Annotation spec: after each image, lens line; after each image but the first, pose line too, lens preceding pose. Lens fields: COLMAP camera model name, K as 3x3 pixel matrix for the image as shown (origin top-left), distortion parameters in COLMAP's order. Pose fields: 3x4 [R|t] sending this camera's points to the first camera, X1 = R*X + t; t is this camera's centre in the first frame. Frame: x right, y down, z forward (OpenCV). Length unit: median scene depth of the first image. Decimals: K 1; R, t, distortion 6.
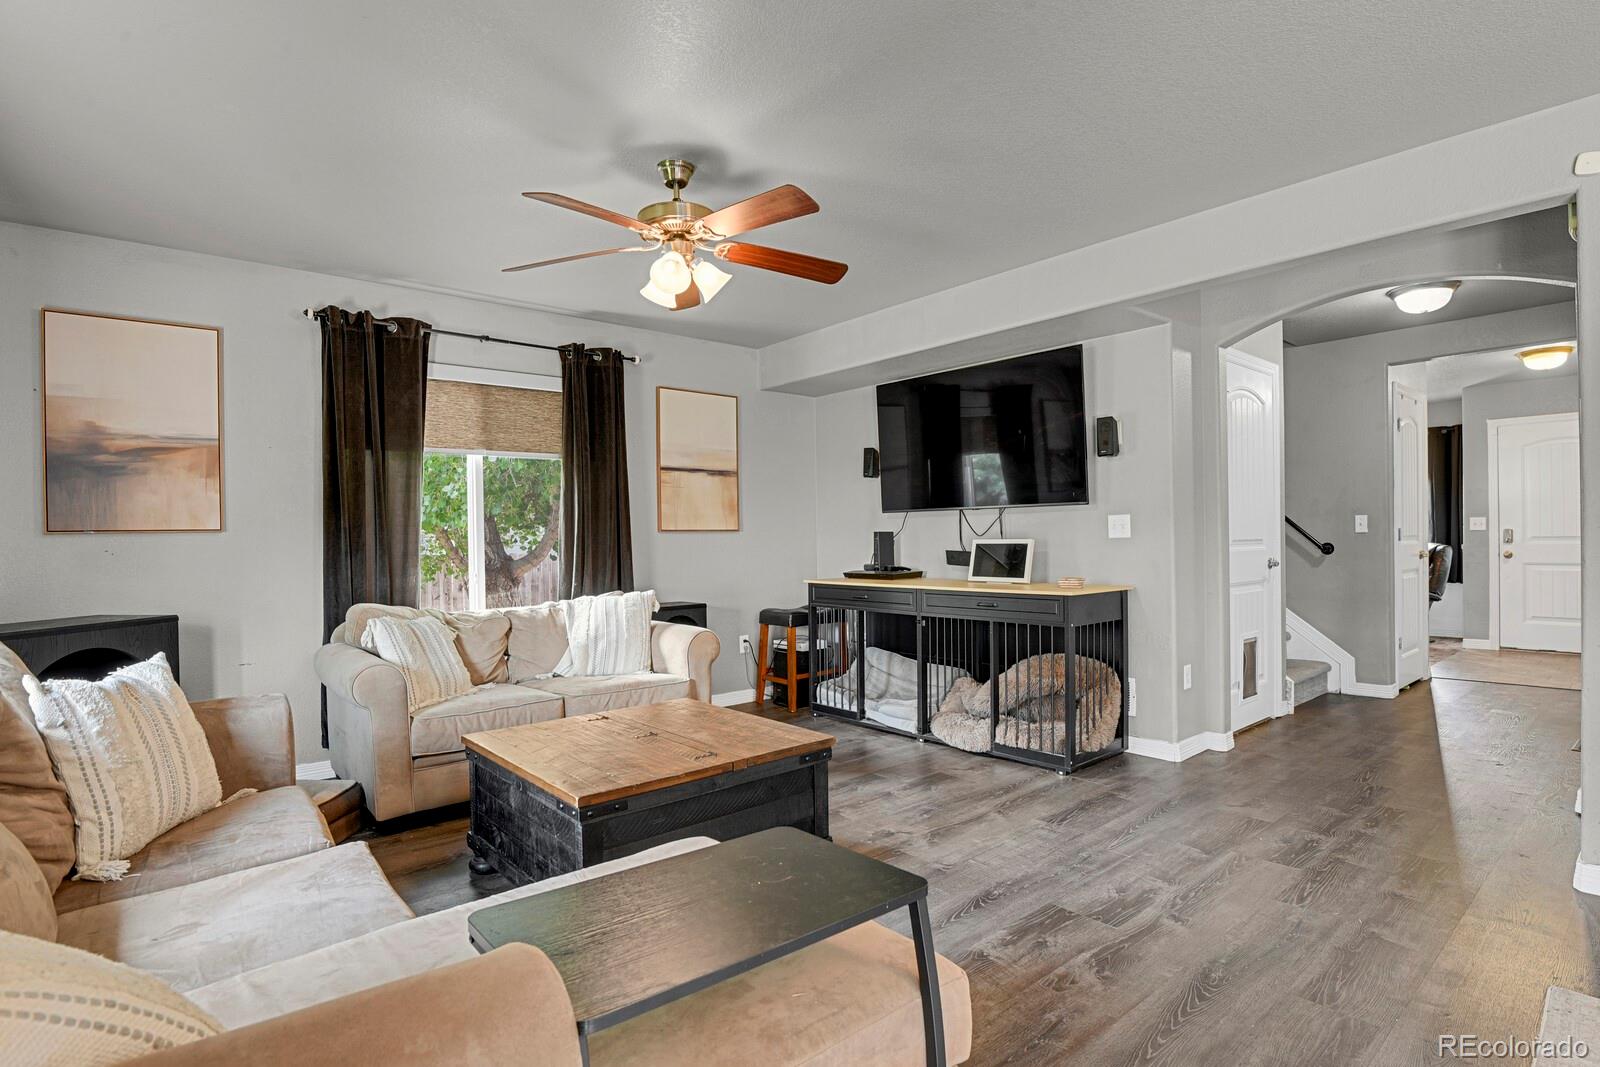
lens RADIAL K [[779.6, 0, 808.1], [0, 779.6, 539.4], [0, 0, 1]] dist [-0.025126, -0.002427]
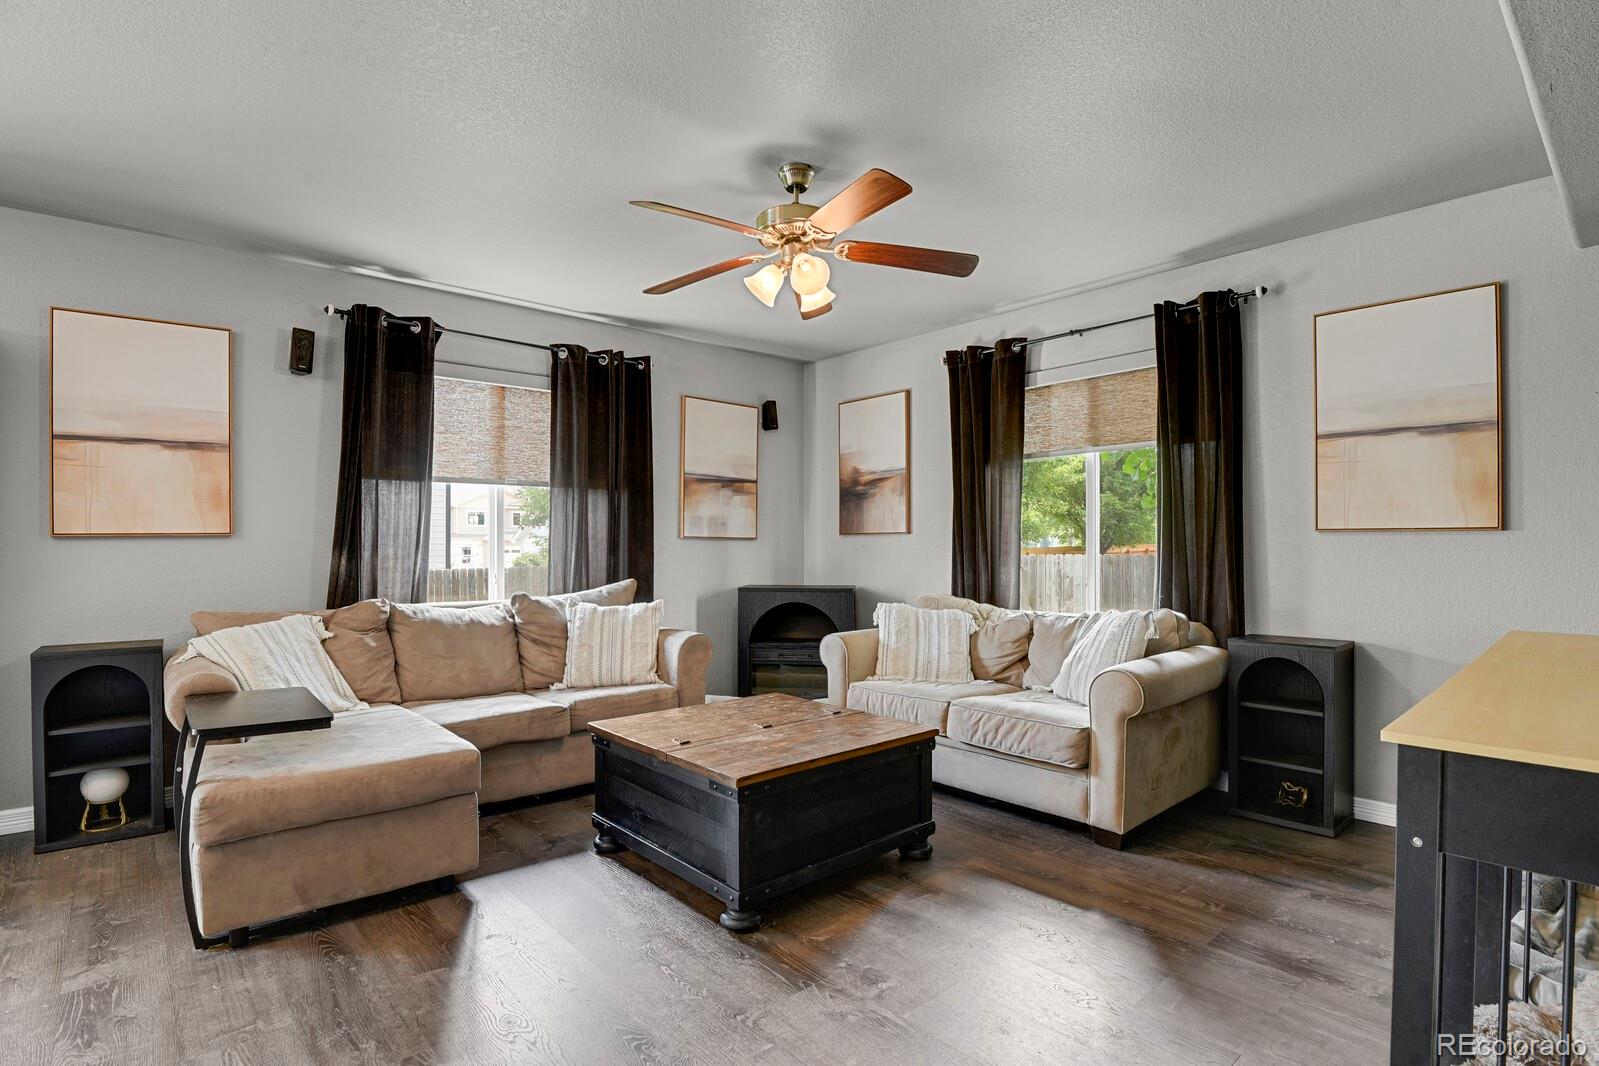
lens RADIAL K [[779.1, 0, 792.8], [0, 779.1, 543.1], [0, 0, 1]] dist [-0.025126, -0.002427]
pose [[0.003434, 0.013709, -0.999900, 0.593443], [-0.003226, 0.999901, 0.013698, -0.010939], [0.999989, 0.003178, 0.003478, 0.702422]]
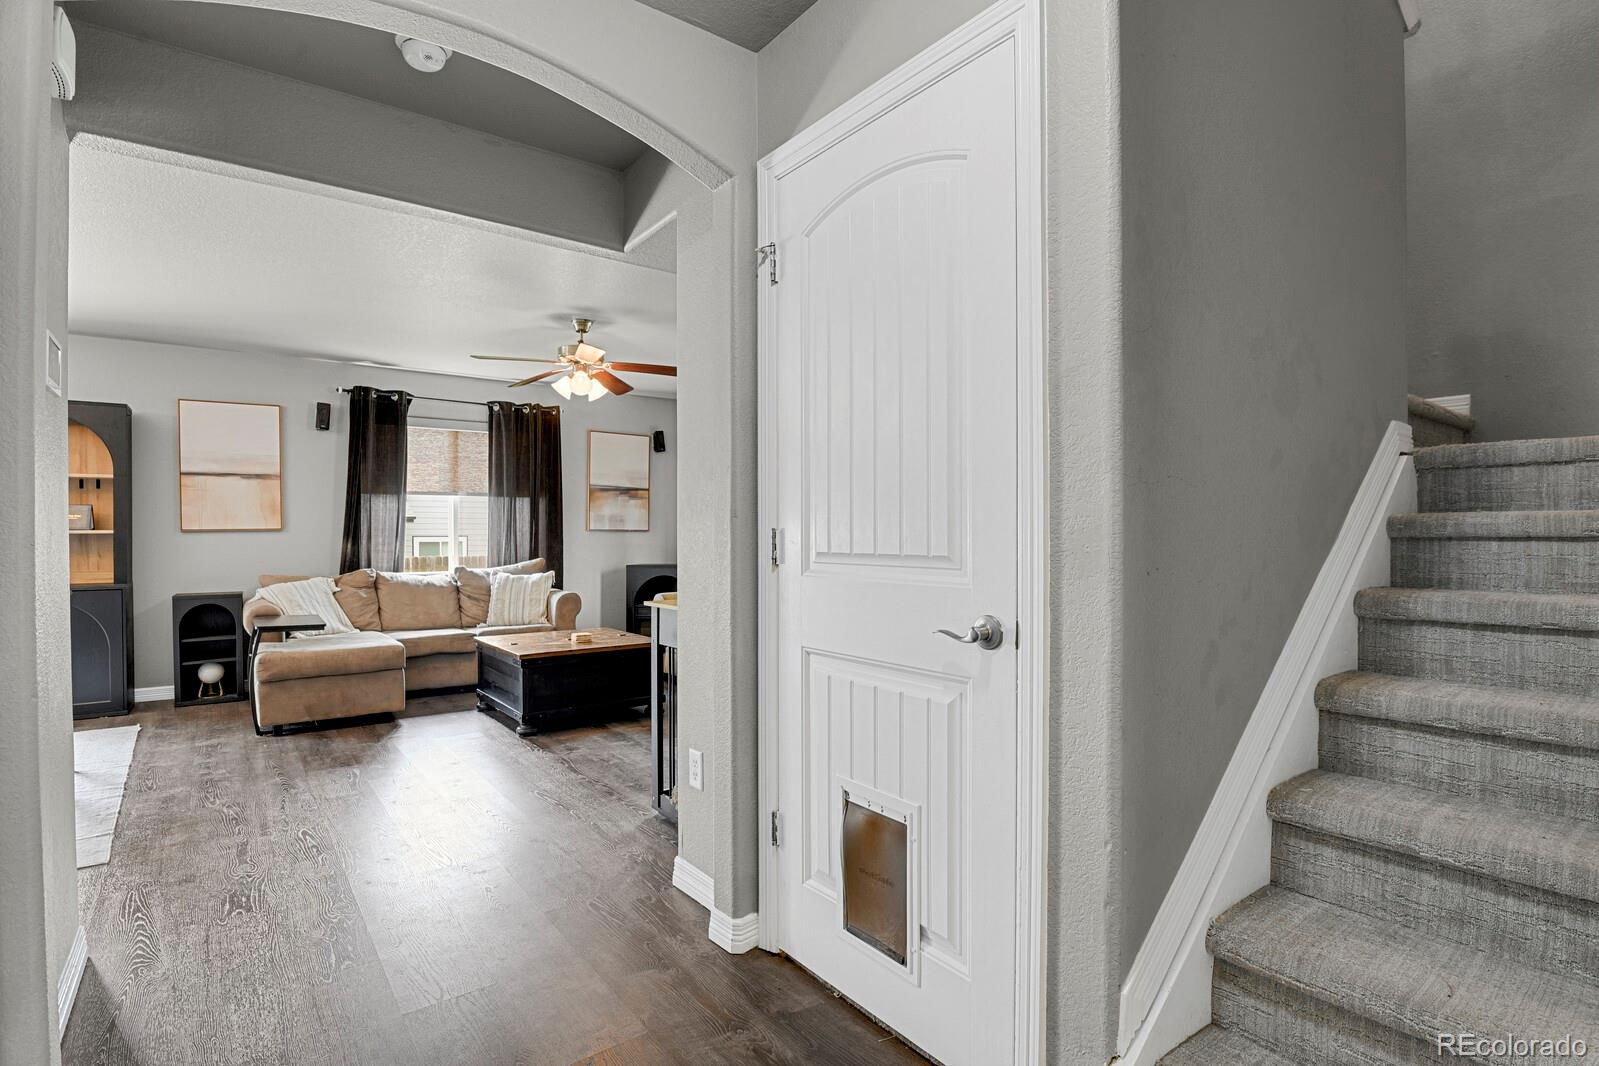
lens RADIAL K [[779.1, 0, 796.7], [0, 779.1, 543.4], [0, 0, 1]] dist [-0.025126, -0.002427]
pose [[-0.065236, 0.027839, -0.997481, 1.214160], [-0.000783, 0.999609, 0.027950, -0.024285], [0.997870, 0.002605, -0.065189, 1.223095]]
